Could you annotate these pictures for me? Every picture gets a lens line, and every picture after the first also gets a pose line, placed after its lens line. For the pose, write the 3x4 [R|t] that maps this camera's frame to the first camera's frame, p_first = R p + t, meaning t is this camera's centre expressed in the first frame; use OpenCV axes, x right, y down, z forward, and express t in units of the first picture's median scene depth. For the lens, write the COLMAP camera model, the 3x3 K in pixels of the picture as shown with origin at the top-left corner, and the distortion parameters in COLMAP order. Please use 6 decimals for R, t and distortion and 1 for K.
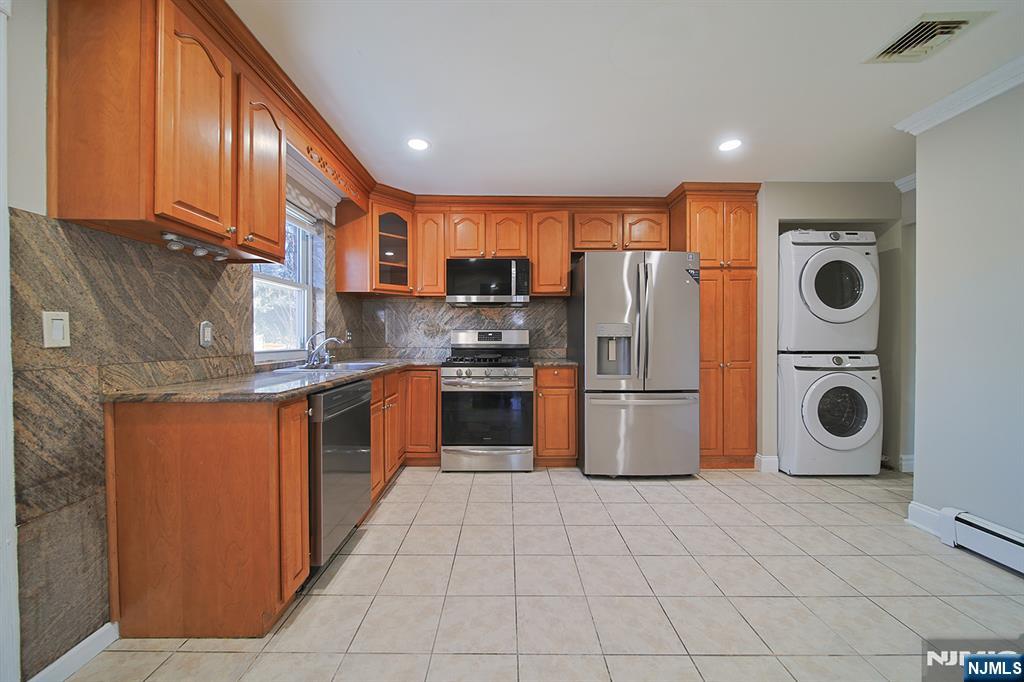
lens RADIAL K [[388.1, 0, 508.1], [0, 388.1, 337.0], [0, 0, 1]] dist [0.000255, -0.000057]
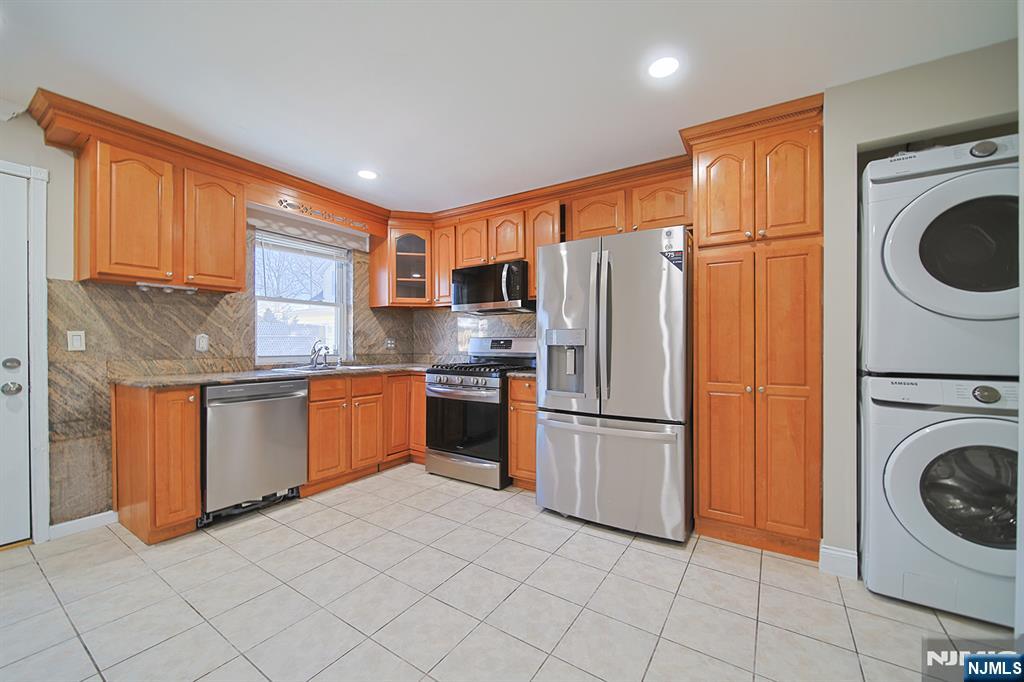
lens RADIAL K [[398.8, 0, 512.0], [0, 398.8, 341.0], [0, 0, 1]] dist [0.000814, 0.000030]
pose [[0.829493, -0.002400, -0.558512, 0.996873], [-0.001816, 0.999974, -0.006994, -0.005714], [0.558514, 0.006816, 0.829467, 0.358492]]
